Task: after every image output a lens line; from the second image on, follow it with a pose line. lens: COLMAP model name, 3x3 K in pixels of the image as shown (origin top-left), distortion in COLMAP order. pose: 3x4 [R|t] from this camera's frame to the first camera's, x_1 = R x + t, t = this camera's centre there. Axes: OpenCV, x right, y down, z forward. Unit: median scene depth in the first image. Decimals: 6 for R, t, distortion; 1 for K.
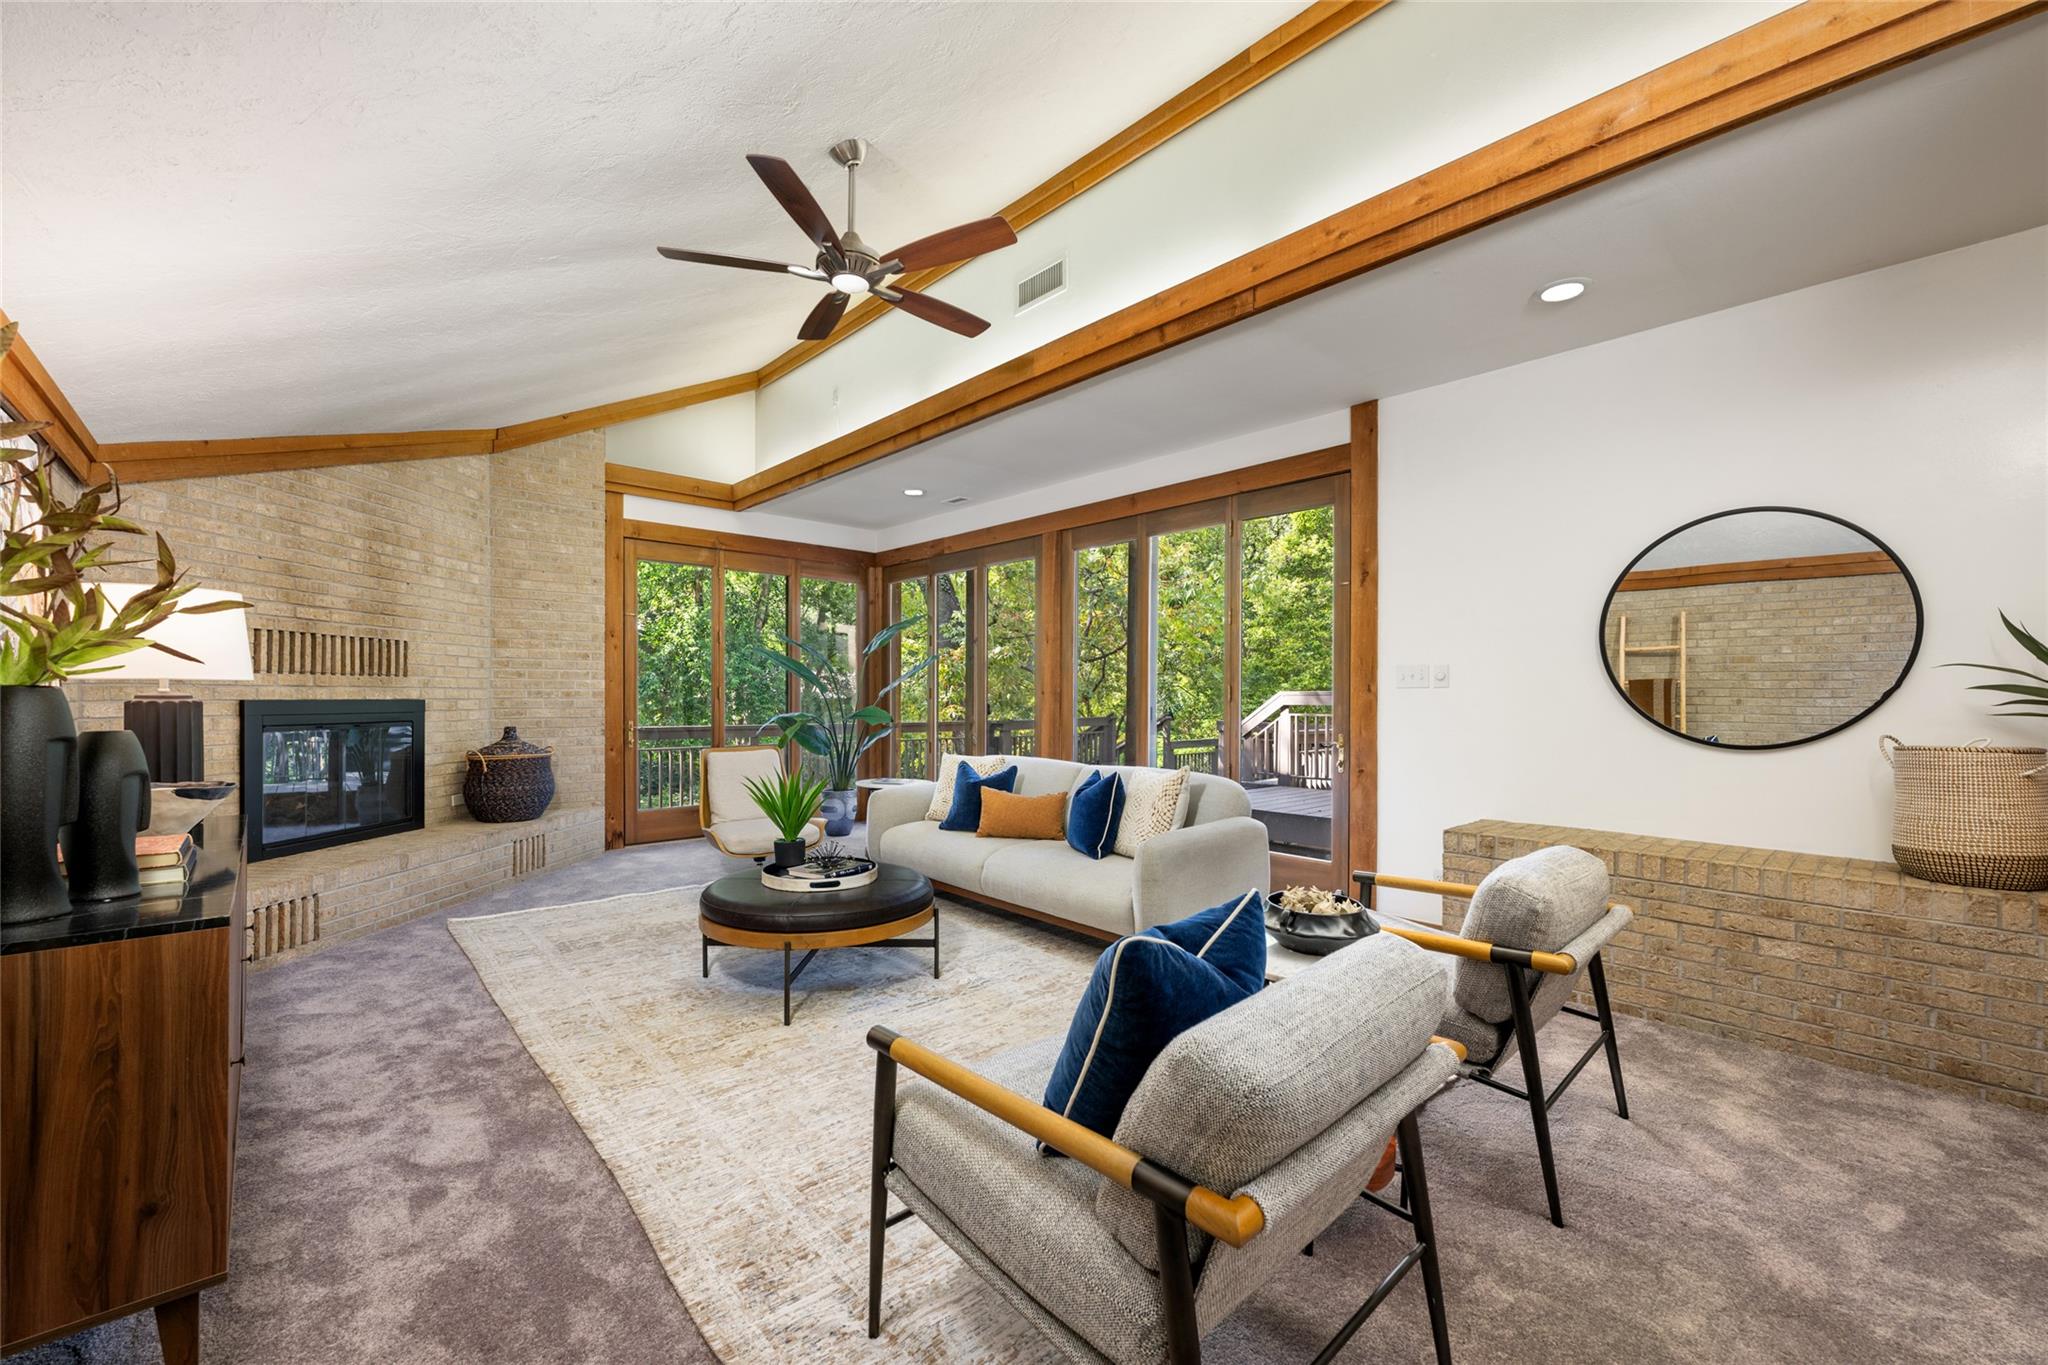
lens RADIAL K [[816.9, 0, 1021.3], [0, 816.9, 697.6], [0, 0, 1]] dist [-0.001090, -0.000093]
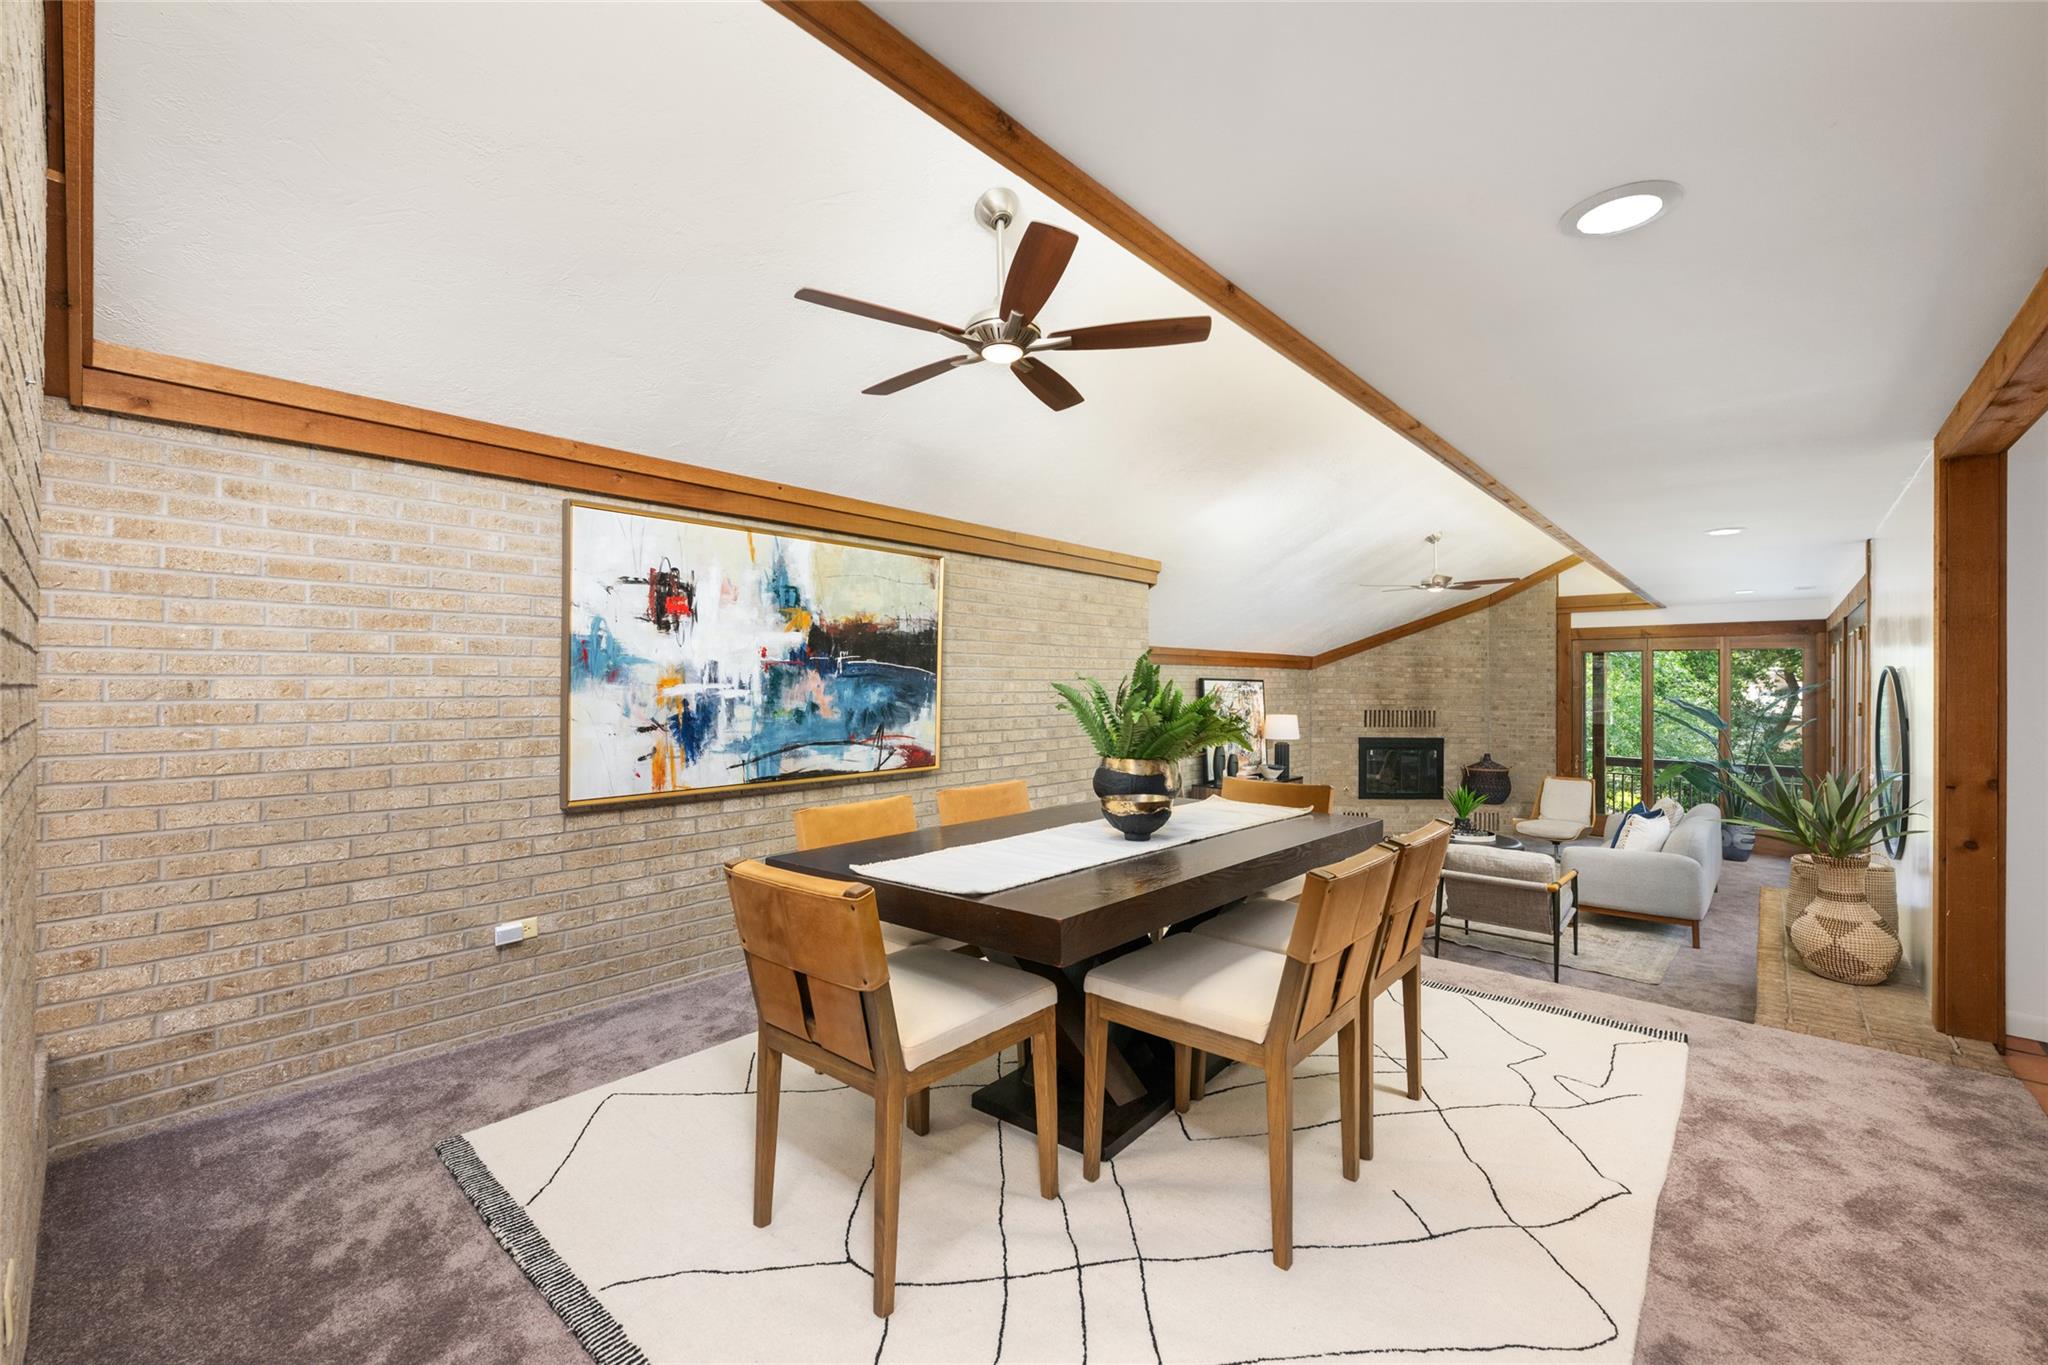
lens RADIAL K [[816.9, 0, 1022.3], [0, 816.9, 678.2], [0, 0, 1]] dist [-0.001090, -0.000093]
pose [[0.092821, -0.012587, -0.995603, 1.324078], [-0.008201, 0.999877, -0.013406, -0.120144], [0.995649, 0.009409, 0.092706, -0.286713]]
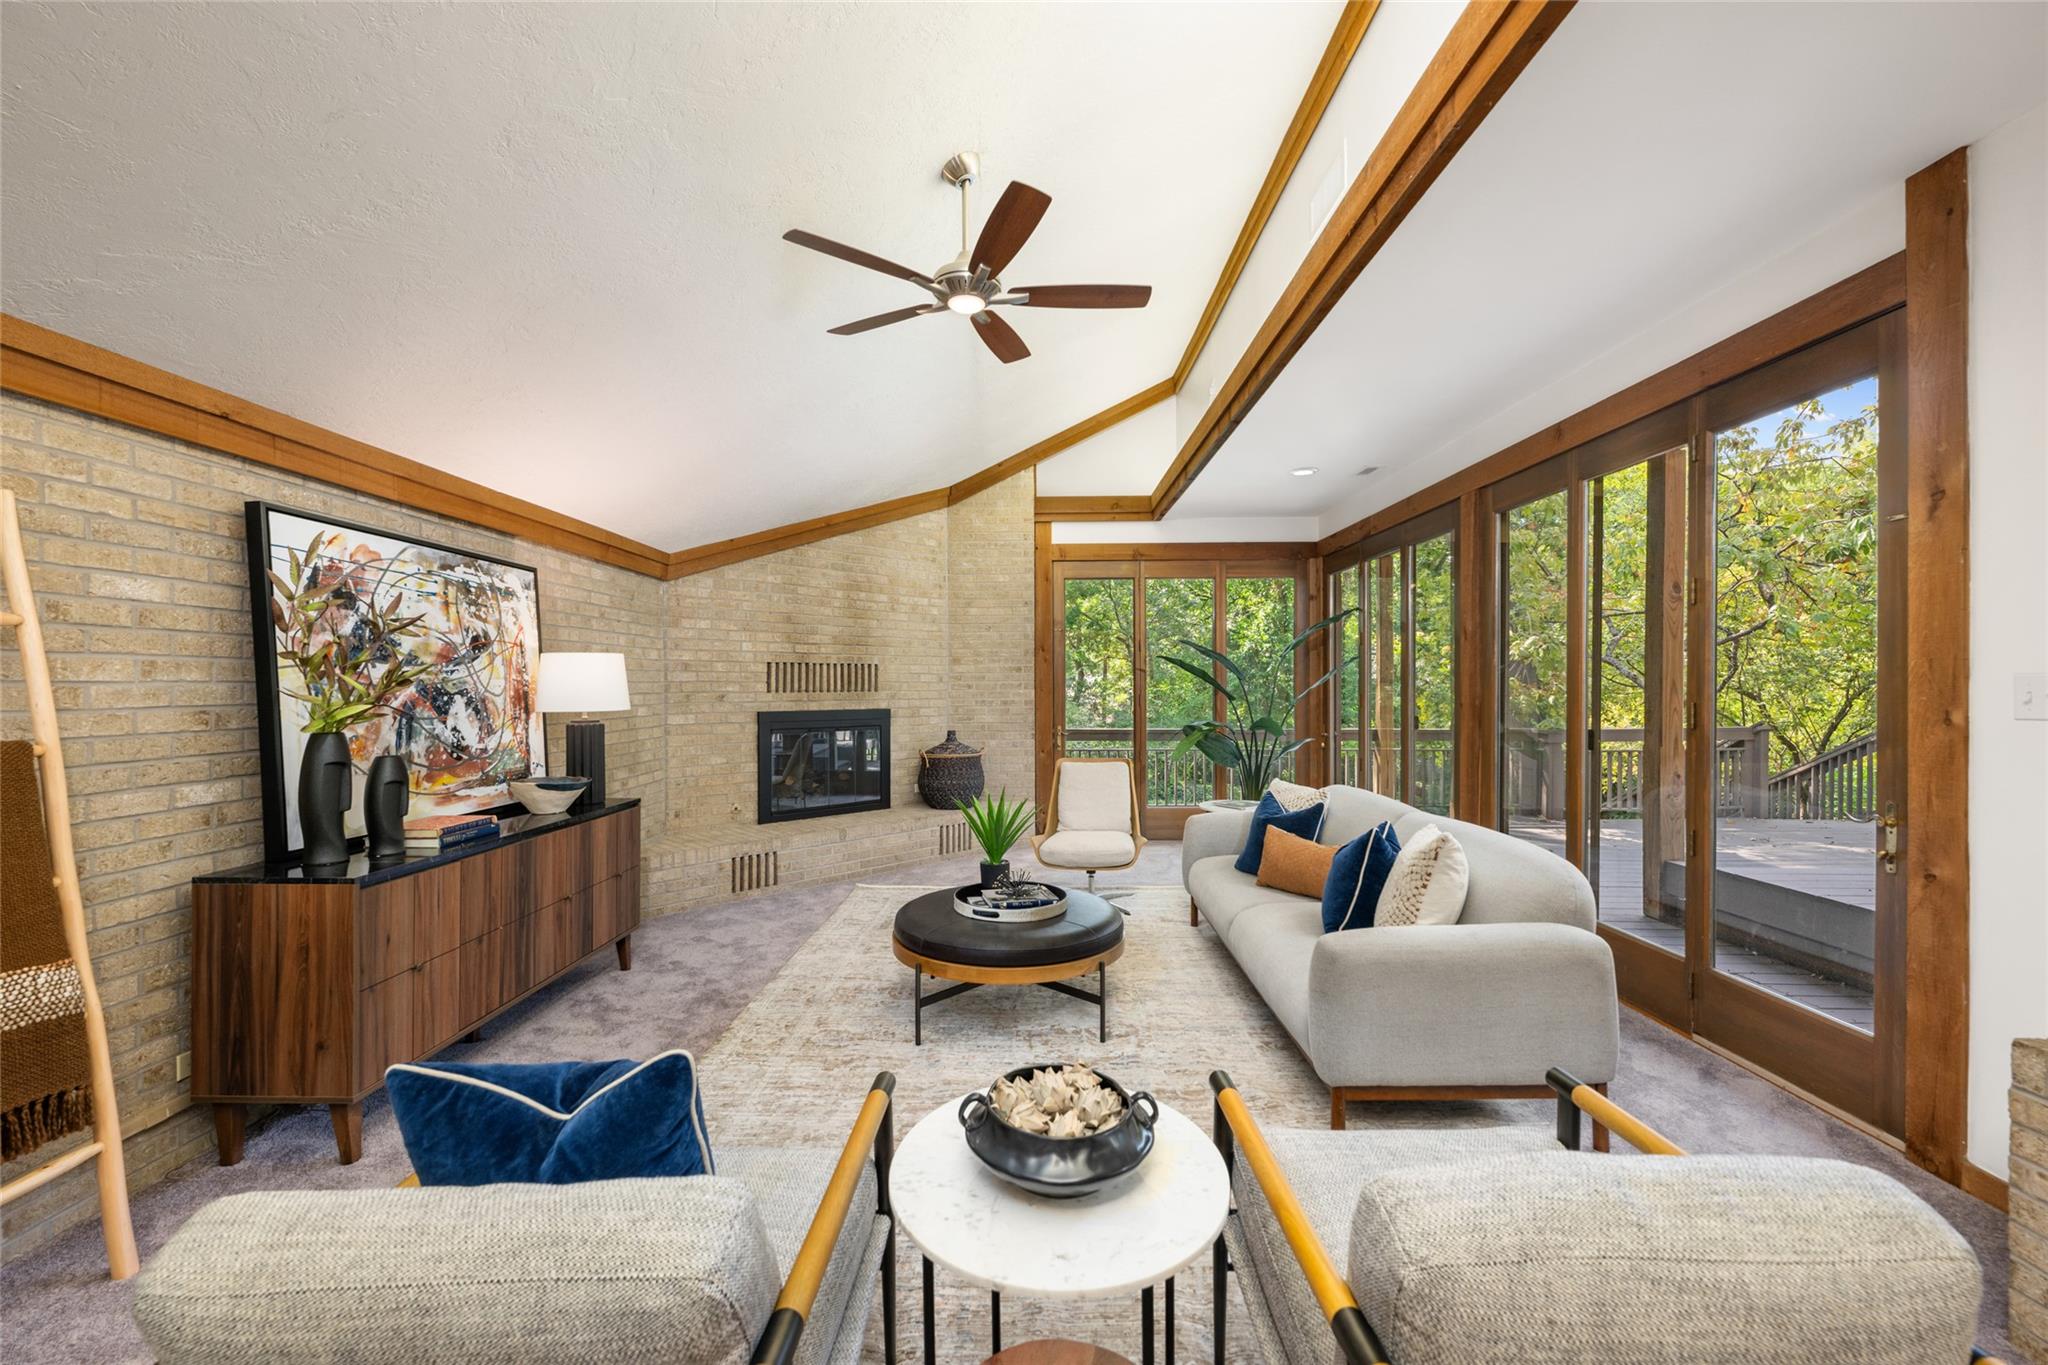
lens RADIAL K [[816.9, 0, 1020.2], [0, 816.9, 689.3], [0, 0, 1]] dist [-0.001090, -0.000093]
pose [[0.729913, -0.003328, -0.683532, 0.317868], [0.004779, 0.999989, 0.000234, -0.029046], [0.683523, -0.003438, 0.729921, 0.208885]]
